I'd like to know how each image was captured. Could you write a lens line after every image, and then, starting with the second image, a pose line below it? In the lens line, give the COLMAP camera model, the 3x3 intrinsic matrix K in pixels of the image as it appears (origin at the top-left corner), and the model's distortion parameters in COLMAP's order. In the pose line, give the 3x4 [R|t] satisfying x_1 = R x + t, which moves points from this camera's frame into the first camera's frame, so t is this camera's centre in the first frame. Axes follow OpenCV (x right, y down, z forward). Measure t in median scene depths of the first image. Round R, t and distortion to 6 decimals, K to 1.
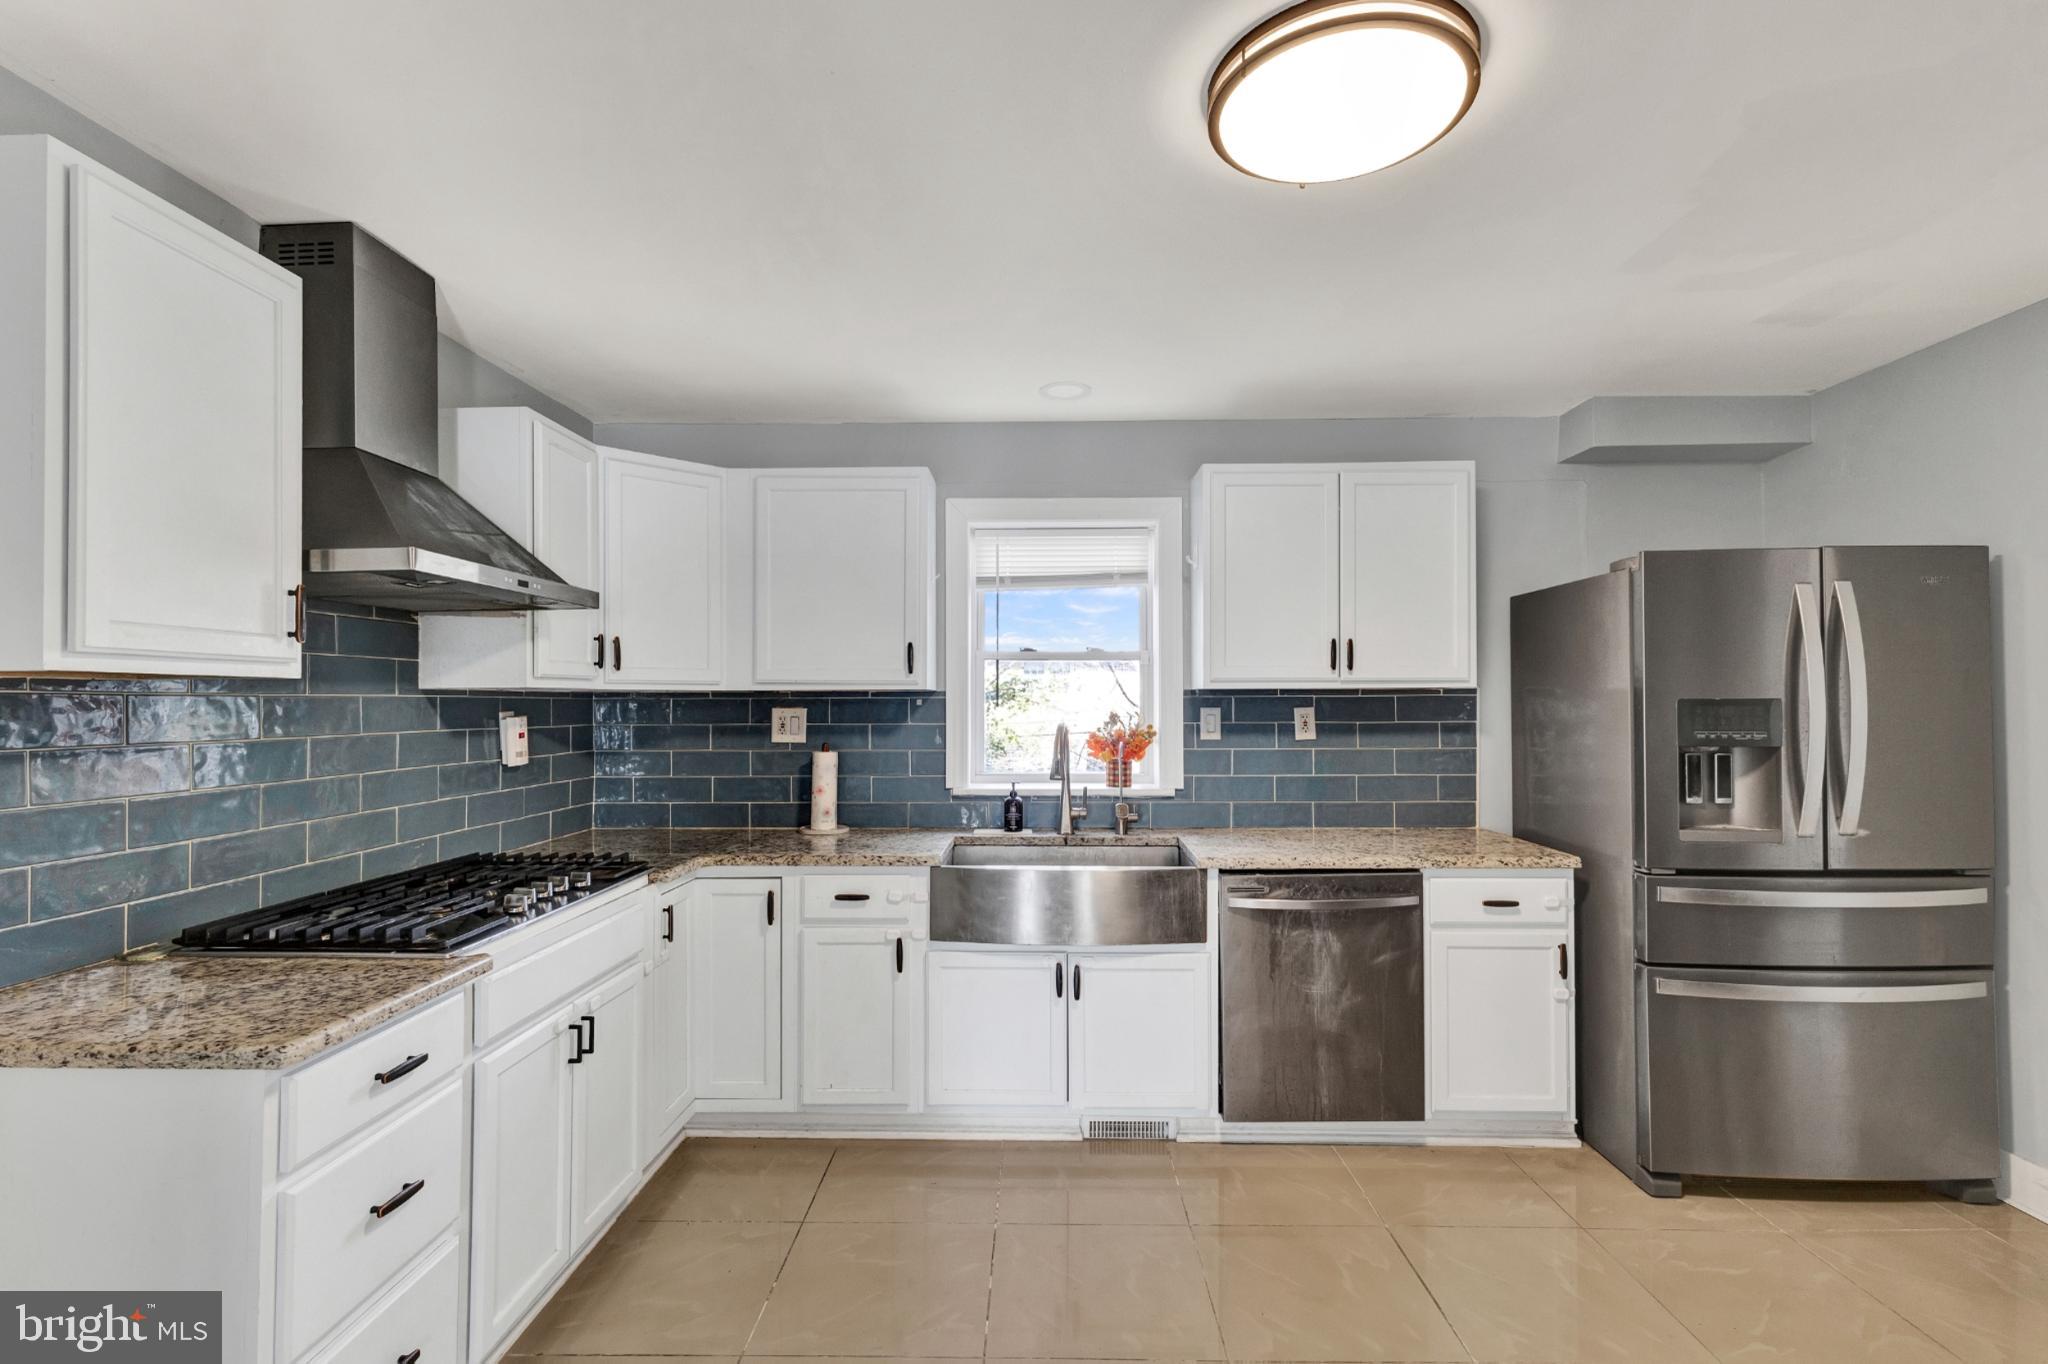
lens RADIAL K [[944.2, 0, 1016.3], [0, 944.2, 692.9], [0, 0, 1]] dist [0.002963, 0.000400]
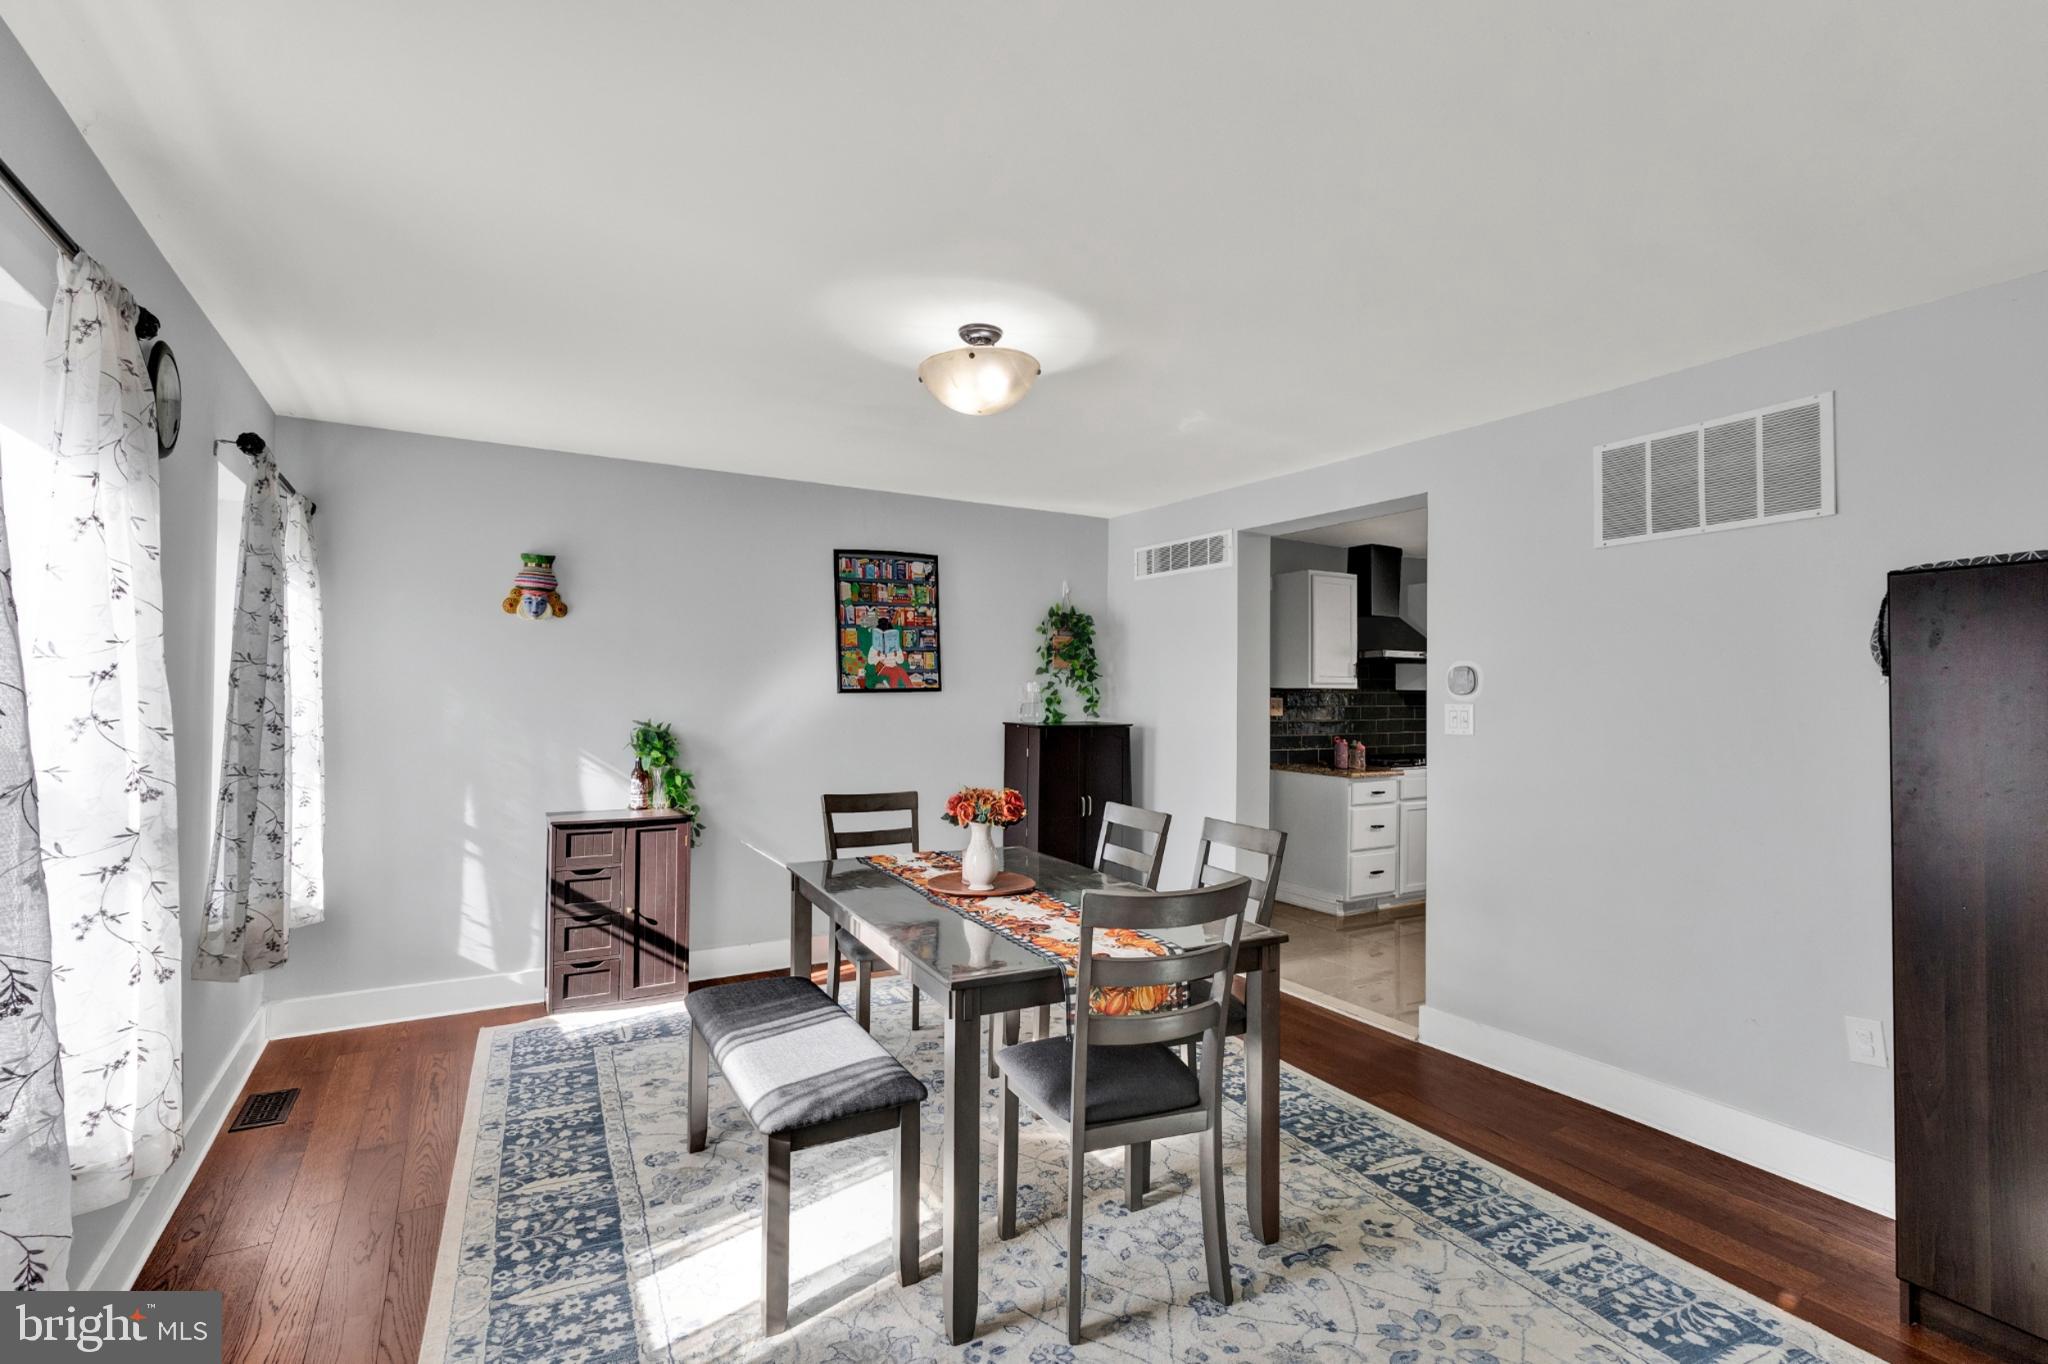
lens RADIAL K [[944.2, 0, 1016.3], [0, 944.2, 692.9], [0, 0, 1]] dist [0.002963, 0.000400]
pose [[0.531446, 0.008490, -0.847050, 1.456338], [0.011577, 0.999784, 0.017285, -0.074912], [0.847013, -0.018992, 0.531233, -1.825296]]
